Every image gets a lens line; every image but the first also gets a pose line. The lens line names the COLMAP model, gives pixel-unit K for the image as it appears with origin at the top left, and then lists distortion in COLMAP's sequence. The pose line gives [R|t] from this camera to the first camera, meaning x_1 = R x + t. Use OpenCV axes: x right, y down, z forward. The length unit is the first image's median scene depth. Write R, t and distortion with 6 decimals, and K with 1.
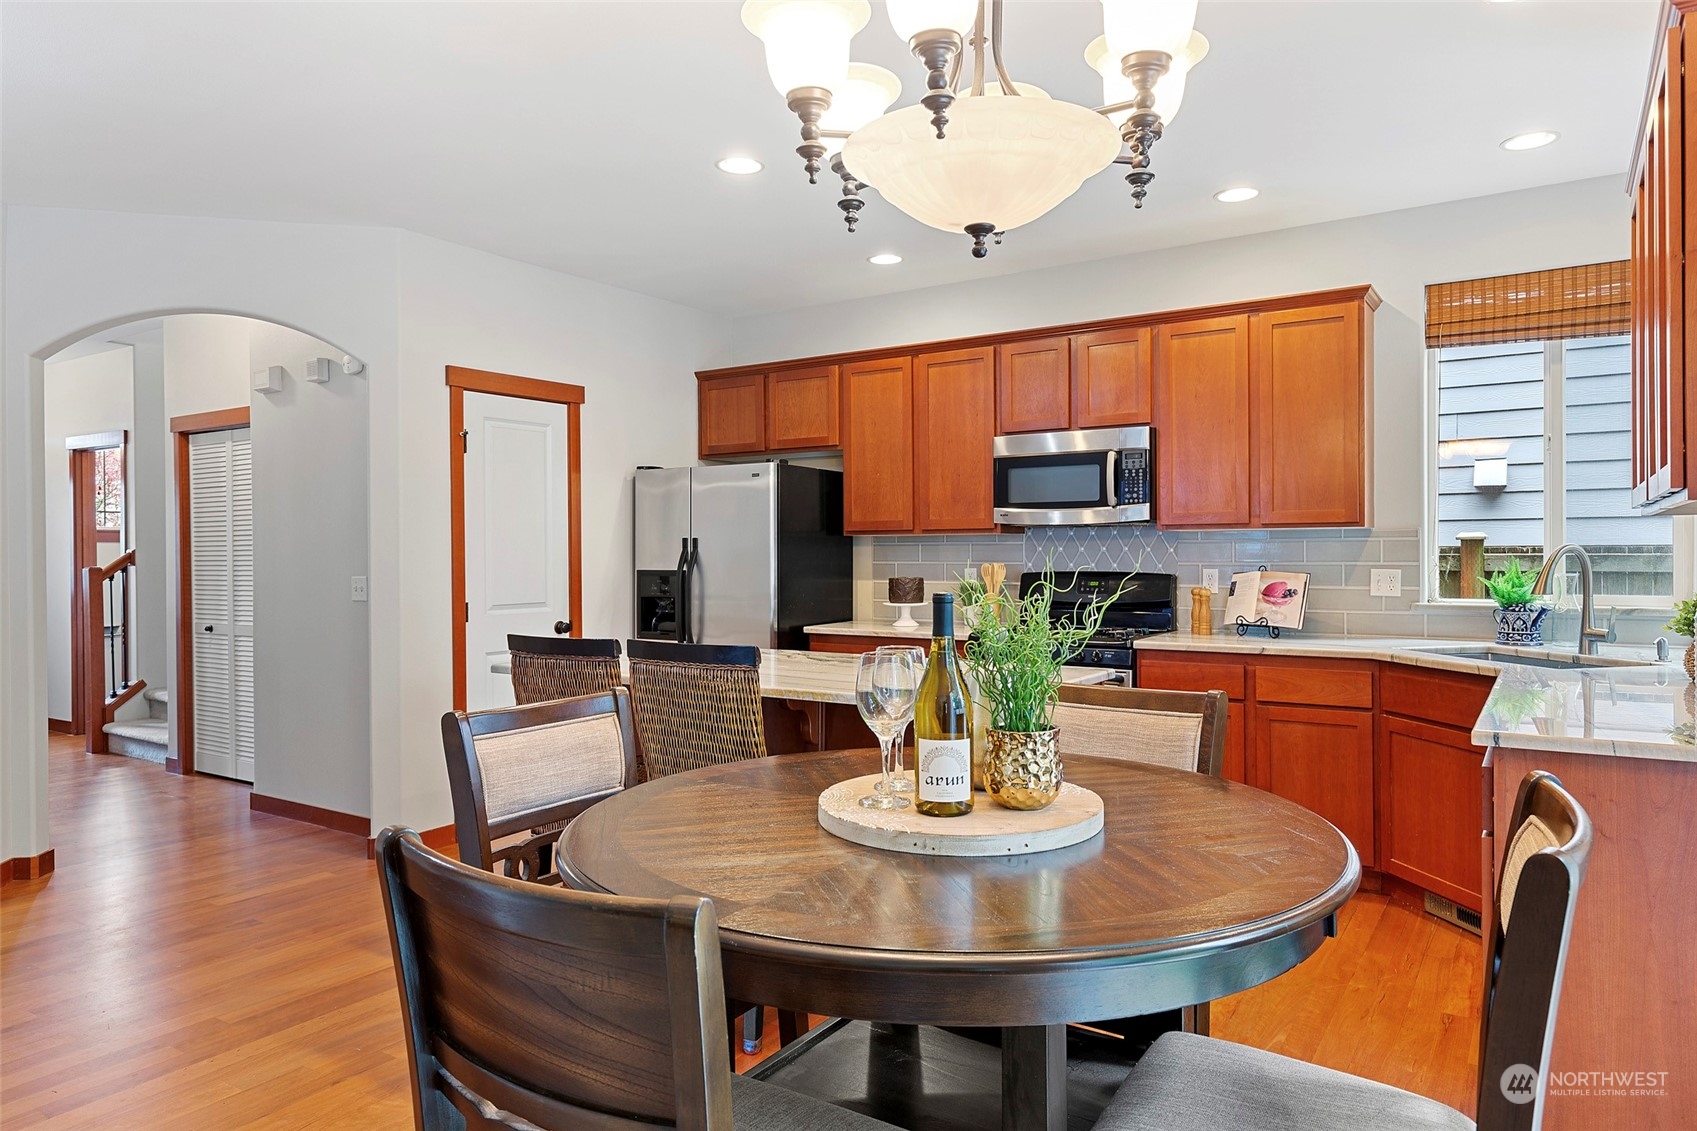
lens RADIAL K [[1063.6, 0, 854.0], [0, 1063.6, 563.3], [0, 0, 1]] dist [0.000069, 0.001127]
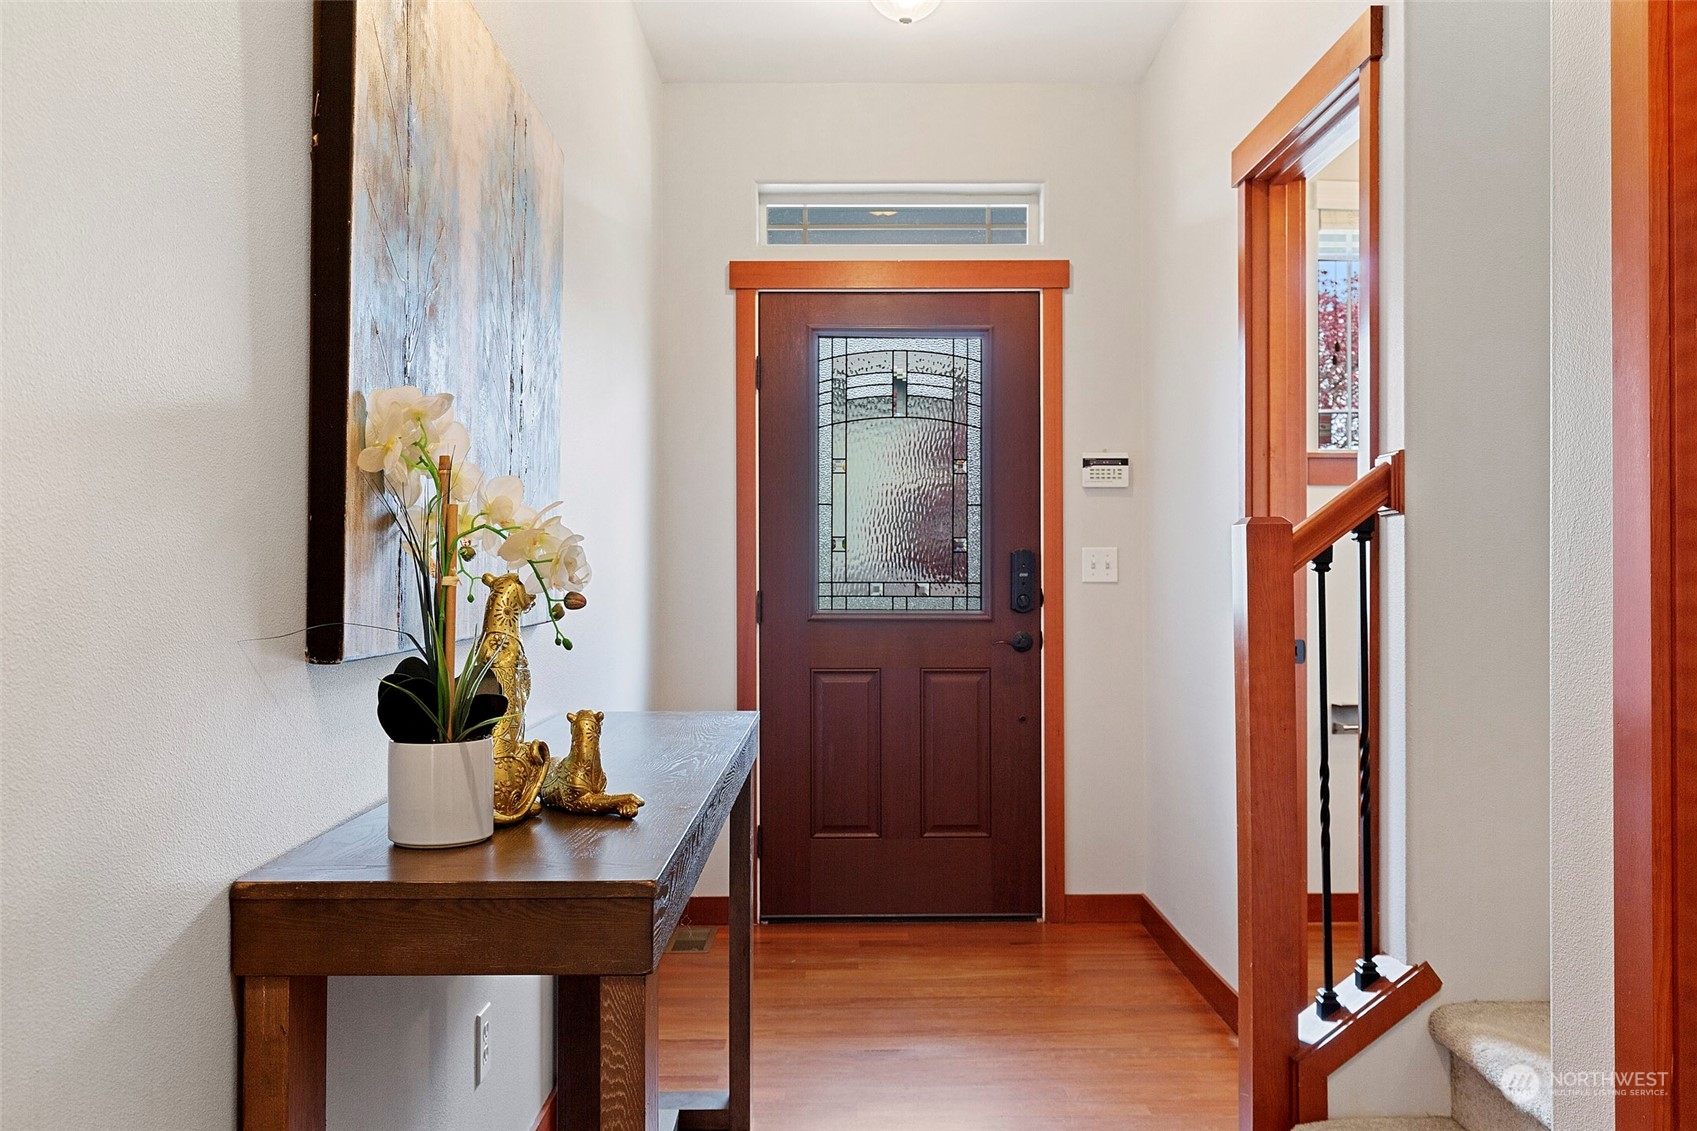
lens RADIAL K [[1490.6, 0, 848.8], [0, 1490.6, 567.1], [0, 0, 1]] dist [0.021073, 0.004219]
pose [[0.593848, 0.002761, -0.804572, -0.467213], [-0.007048, 0.999974, -0.001771, 0.016479], [0.804546, 0.006722, 0.593852, 0.681359]]
